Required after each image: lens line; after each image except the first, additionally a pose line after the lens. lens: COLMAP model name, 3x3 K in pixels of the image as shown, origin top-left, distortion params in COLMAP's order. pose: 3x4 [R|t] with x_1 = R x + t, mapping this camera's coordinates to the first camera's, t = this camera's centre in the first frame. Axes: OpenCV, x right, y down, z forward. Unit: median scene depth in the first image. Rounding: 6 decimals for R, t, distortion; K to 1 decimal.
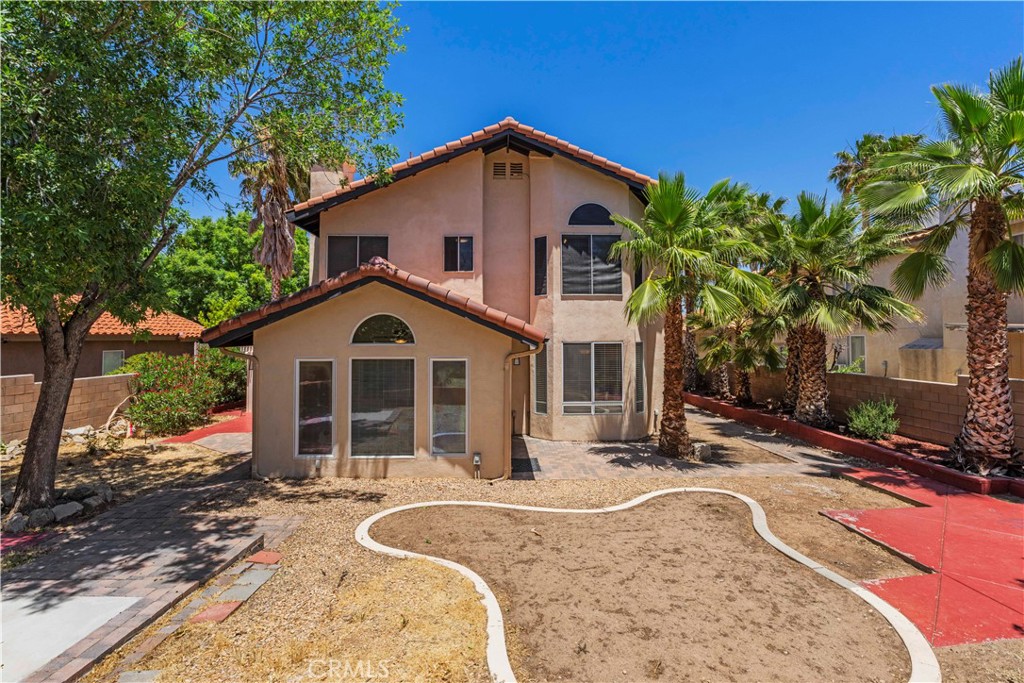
lens RADIAL K [[461.3, 0, 507.8], [0, 461.3, 340.3], [0, 0, 1]] dist [-0.000017, 0.000030]
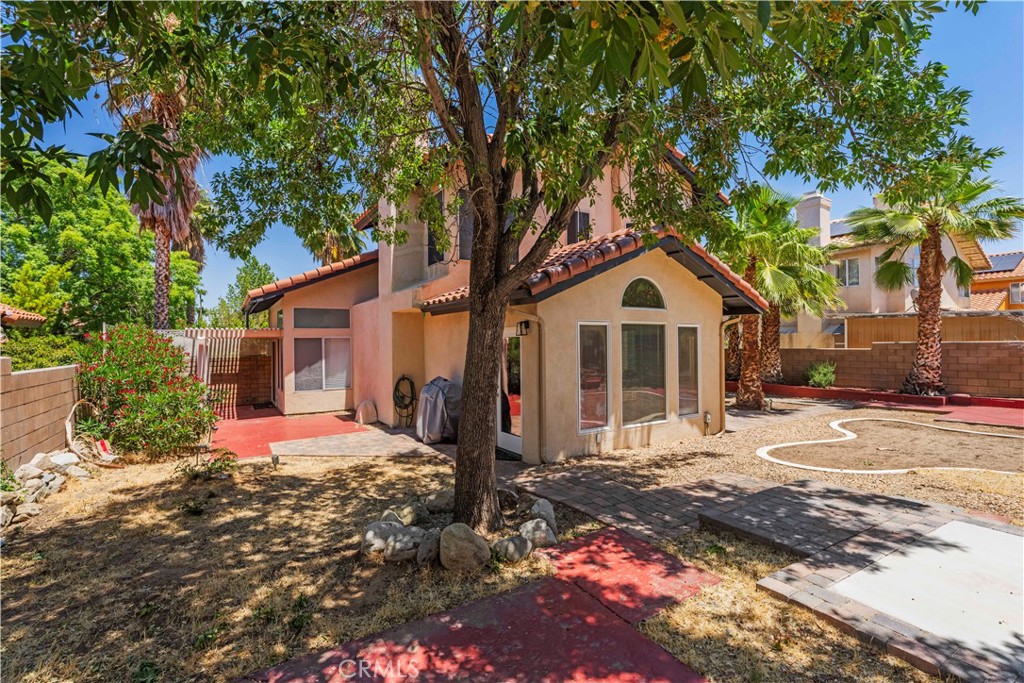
lens RADIAL K [[461.3, 0, 507.8], [0, 461.3, 340.3], [0, 0, 1]] dist [-0.000017, 0.000030]
pose [[0.856055, 0.000096, 0.516884, -1.431562], [0.007360, 0.999896, -0.012375, 0.119401], [-0.516832, 0.014398, 0.855966, 0.435126]]
